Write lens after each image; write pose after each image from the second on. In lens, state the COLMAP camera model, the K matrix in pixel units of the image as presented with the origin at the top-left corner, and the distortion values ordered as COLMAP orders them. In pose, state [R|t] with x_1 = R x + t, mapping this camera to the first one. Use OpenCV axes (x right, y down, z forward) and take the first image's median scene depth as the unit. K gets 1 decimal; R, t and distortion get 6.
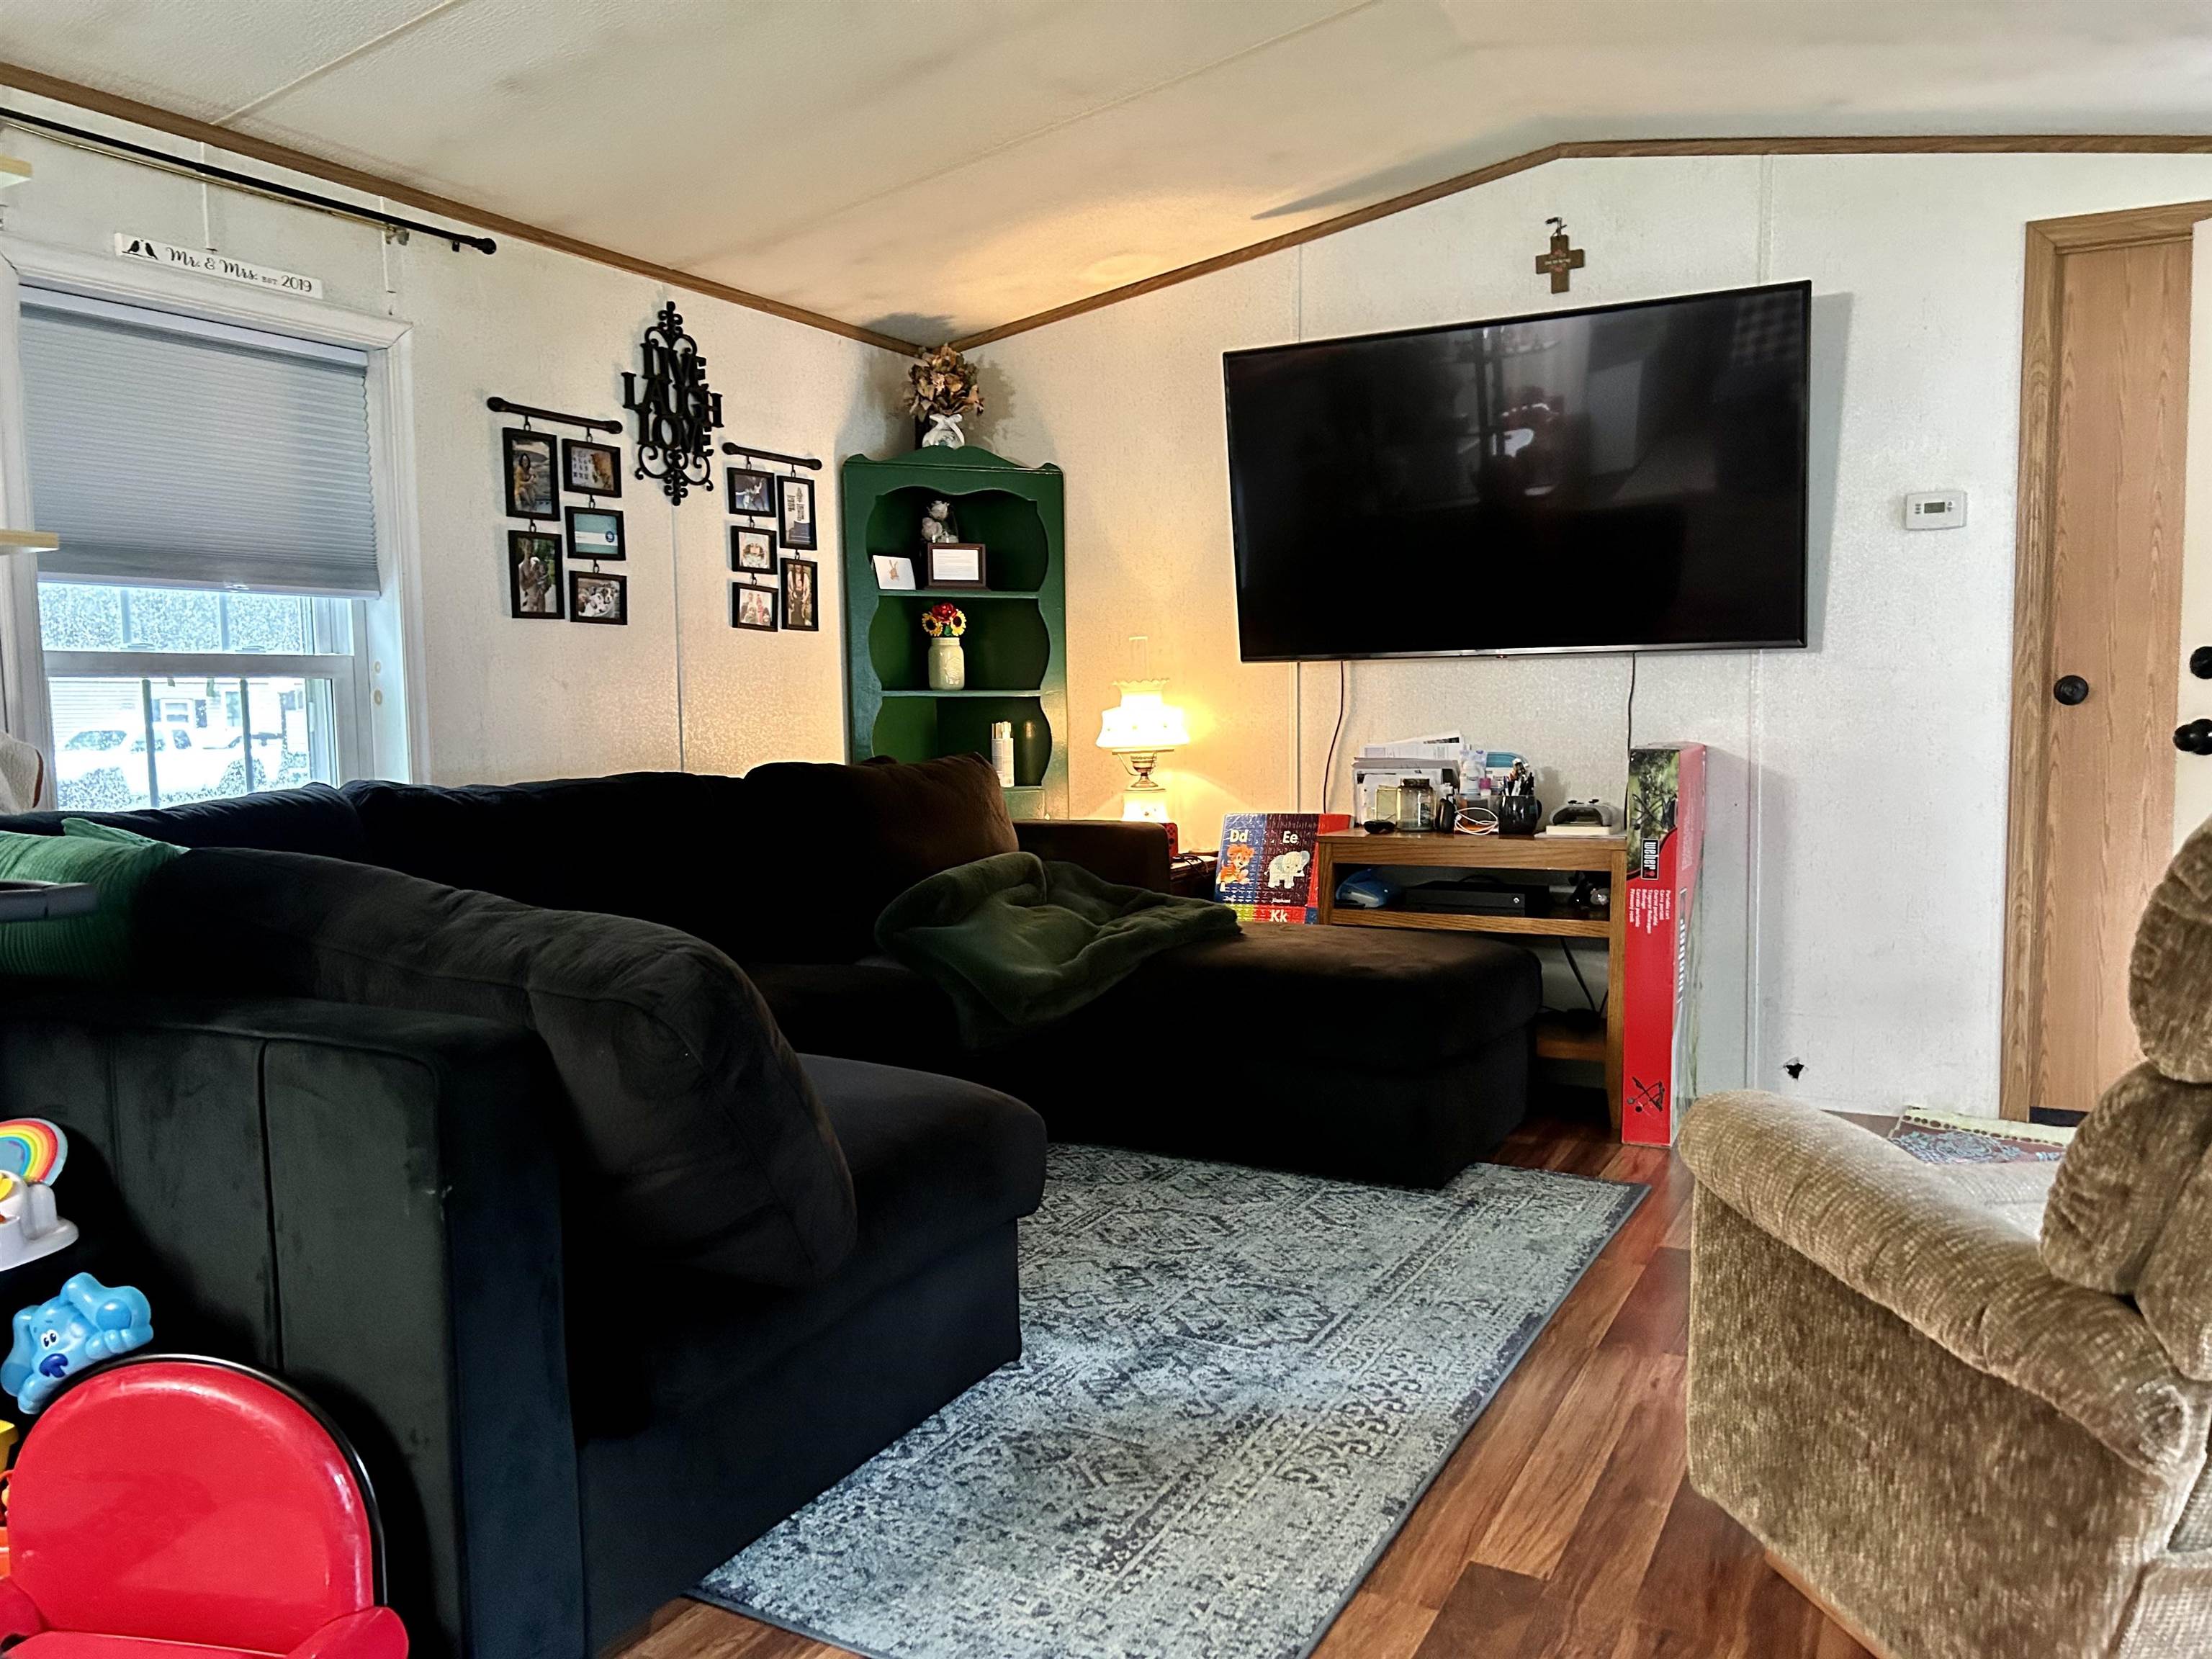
lens RADIAL K [[1654.5, 0, 1106.0], [0, 1654.5, 829.5], [0, 0, 1]] dist [0.052179, -0.060102]
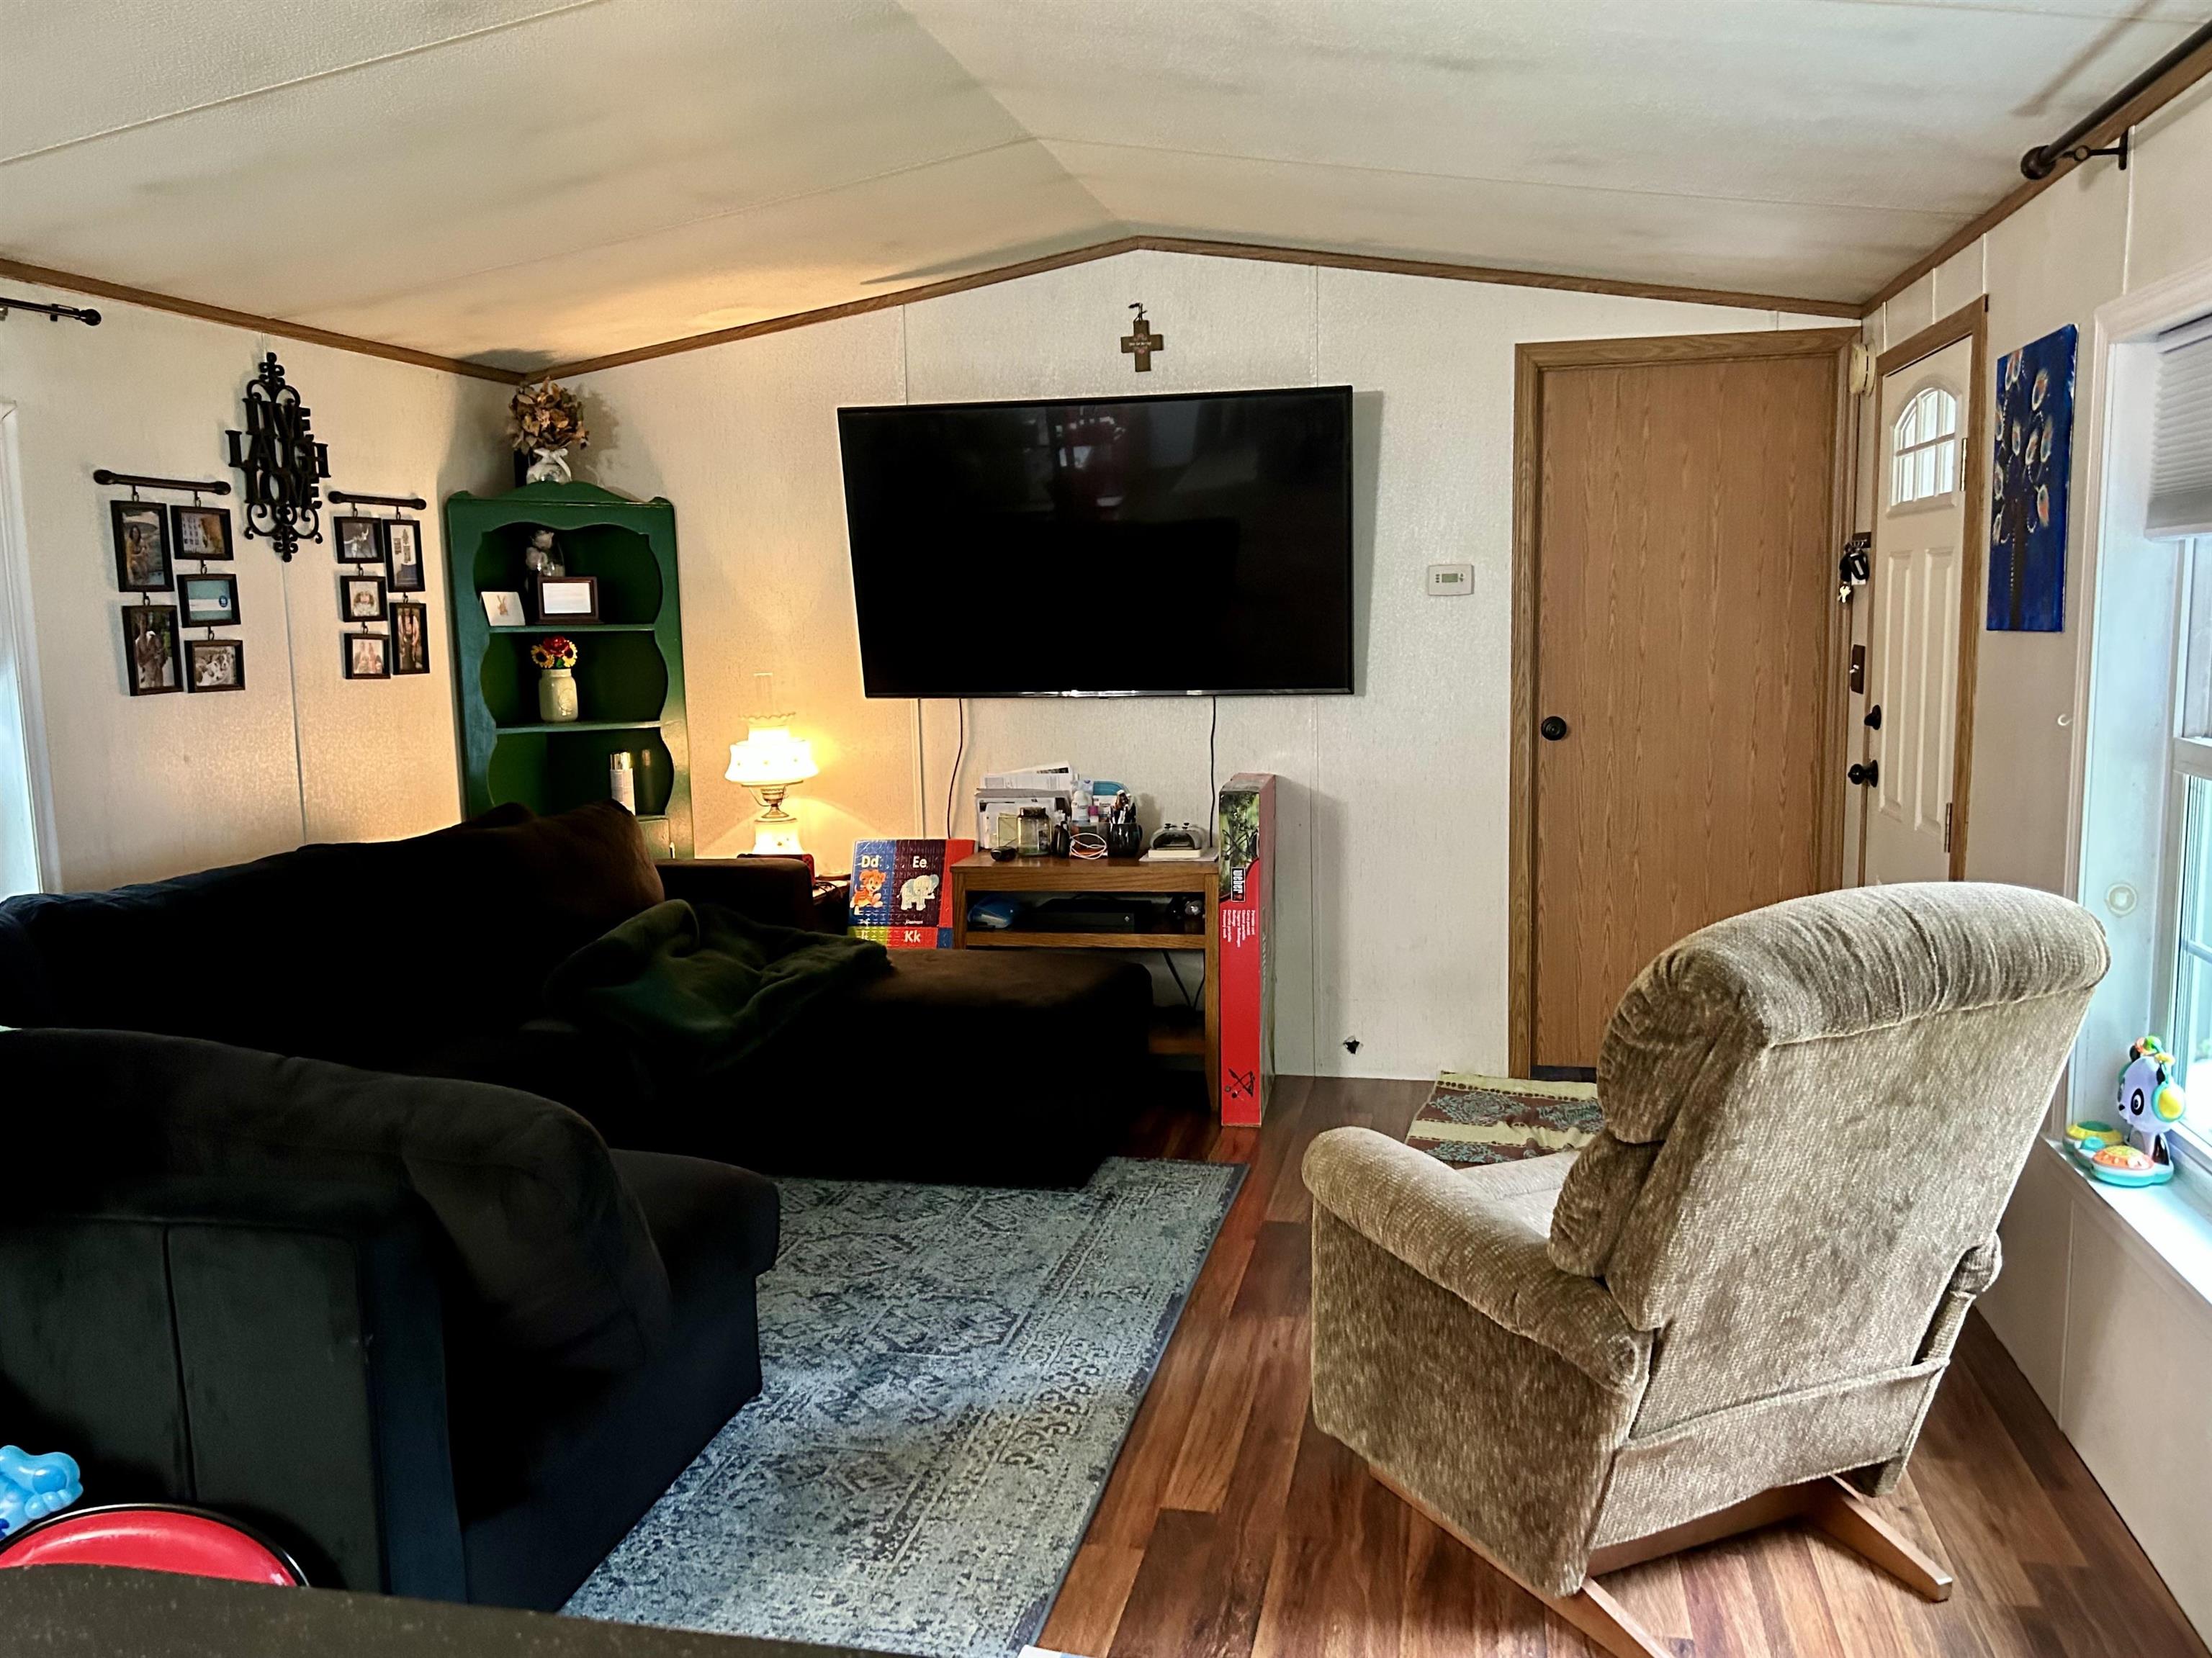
lens RADIAL K [[1726.5, 0, 1126.9], [0, 1726.5, 823.5], [0, 0, 1]] dist [0.047754, -0.068664]
pose [[0.960175, -0.041506, 0.276298, -0.100494], [0.030750, 0.998595, 0.043150, -0.096442], [-0.277701, -0.032935, 0.960103, -0.172544]]
